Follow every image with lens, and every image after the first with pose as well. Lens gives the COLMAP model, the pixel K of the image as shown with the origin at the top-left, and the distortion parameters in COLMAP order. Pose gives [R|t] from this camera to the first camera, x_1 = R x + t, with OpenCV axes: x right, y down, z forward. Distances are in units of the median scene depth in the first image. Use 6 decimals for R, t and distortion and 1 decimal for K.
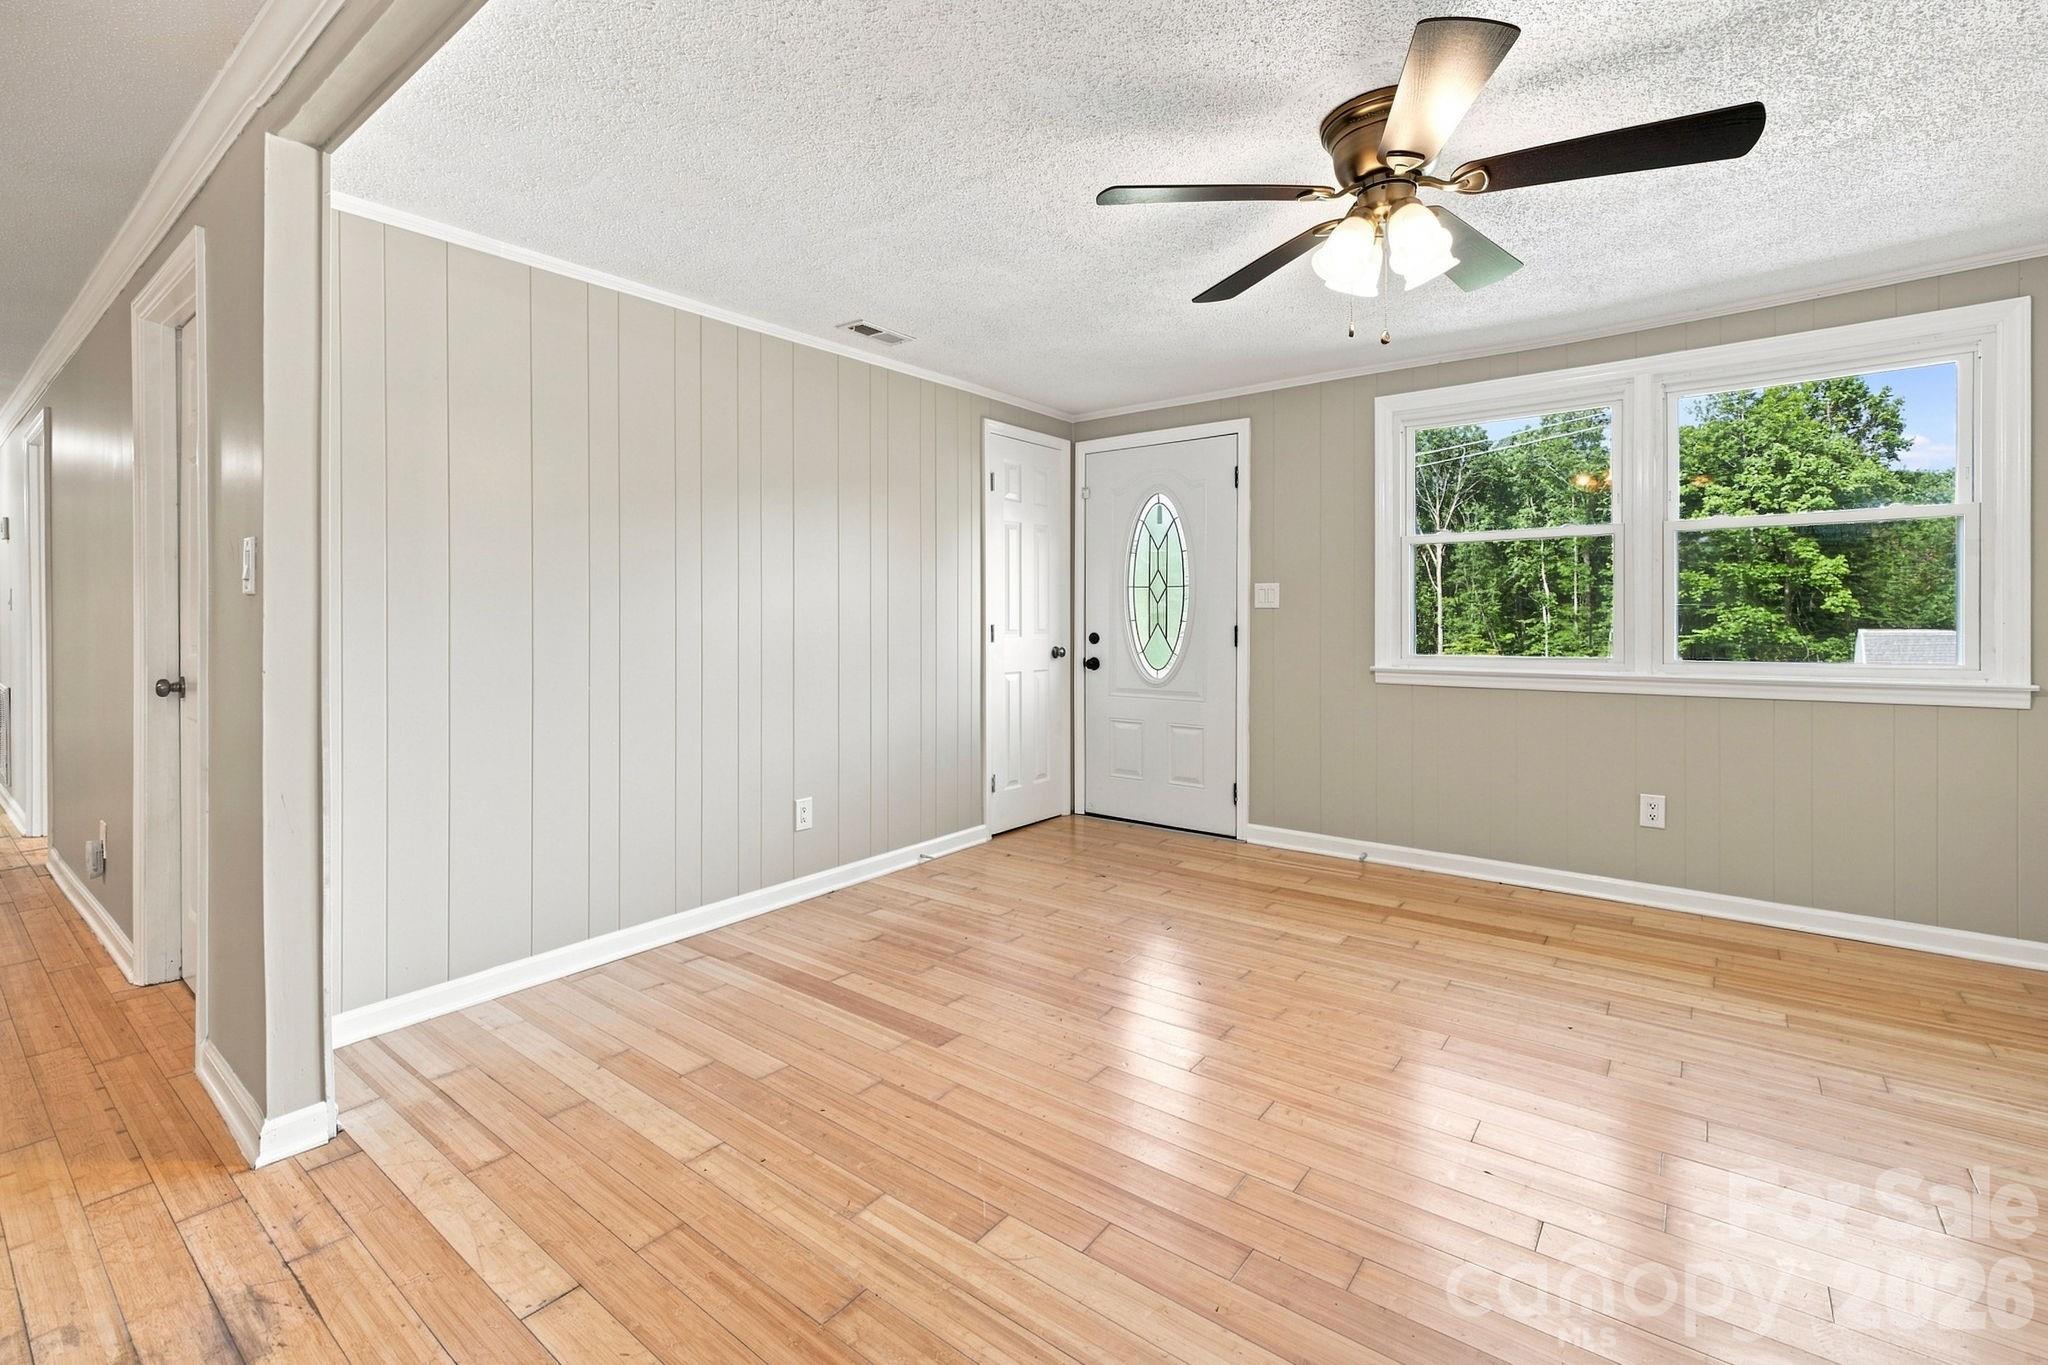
lens RADIAL K [[883.7, 0, 1021.0], [0, 883.7, 631.6], [0, 0, 1]] dist [0.004788, -0.000303]
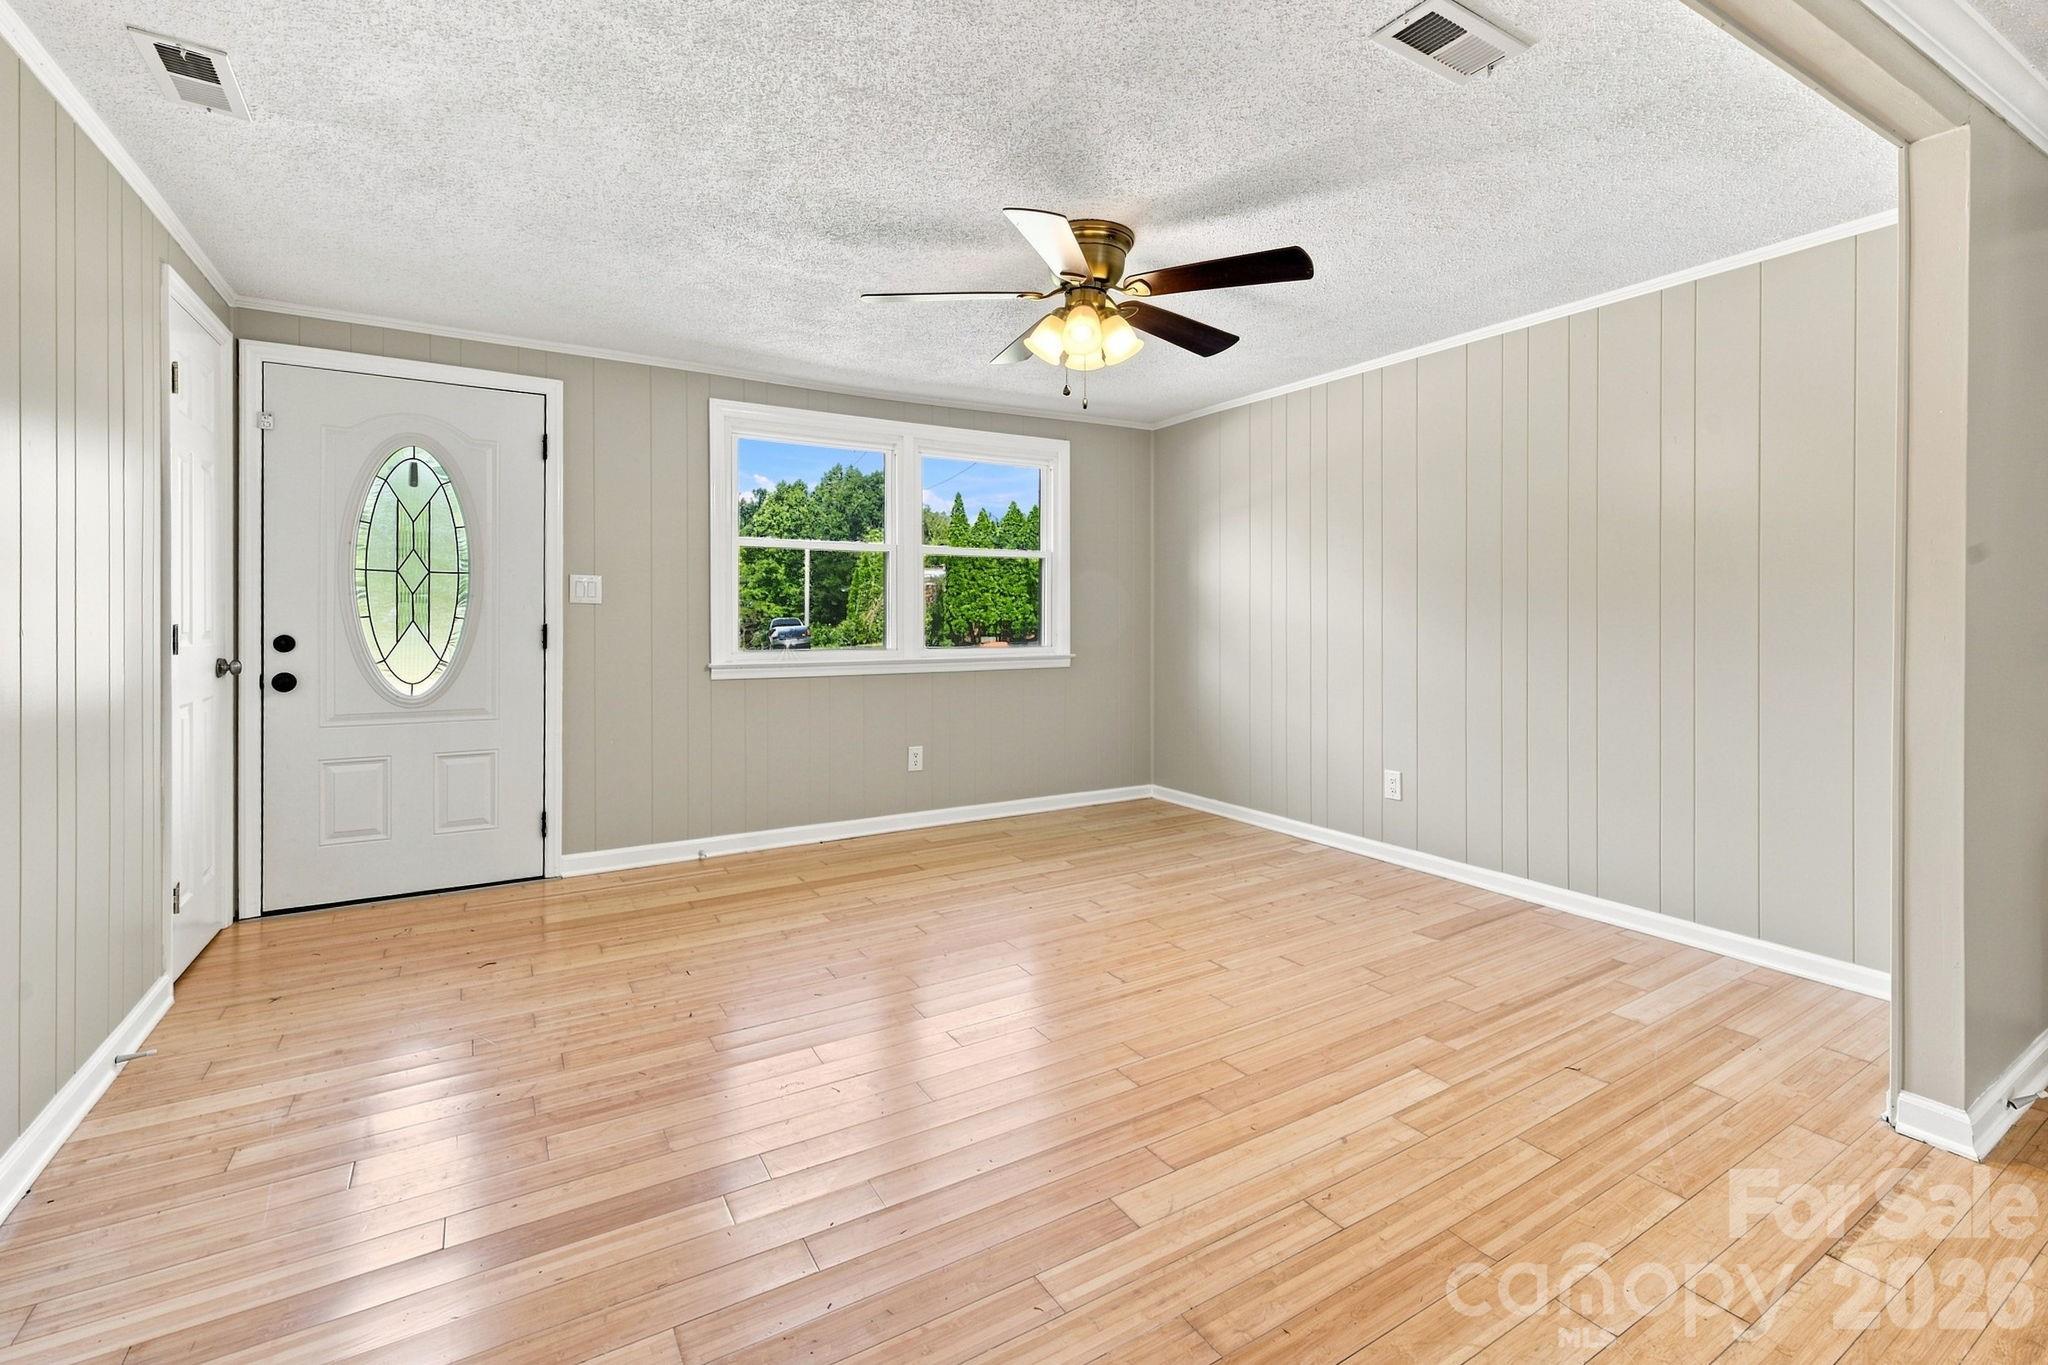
lens RADIAL K [[891.4, 0, 1025.1], [0, 891.4, 619.6], [0, 0, 1]] dist [0.002616, 0.000134]
pose [[0.356682, -0.001140, 0.934225, -0.426232], [0.009461, 0.999952, -0.002392, -0.004314], [-0.934178, 0.009692, 0.356675, 0.301345]]
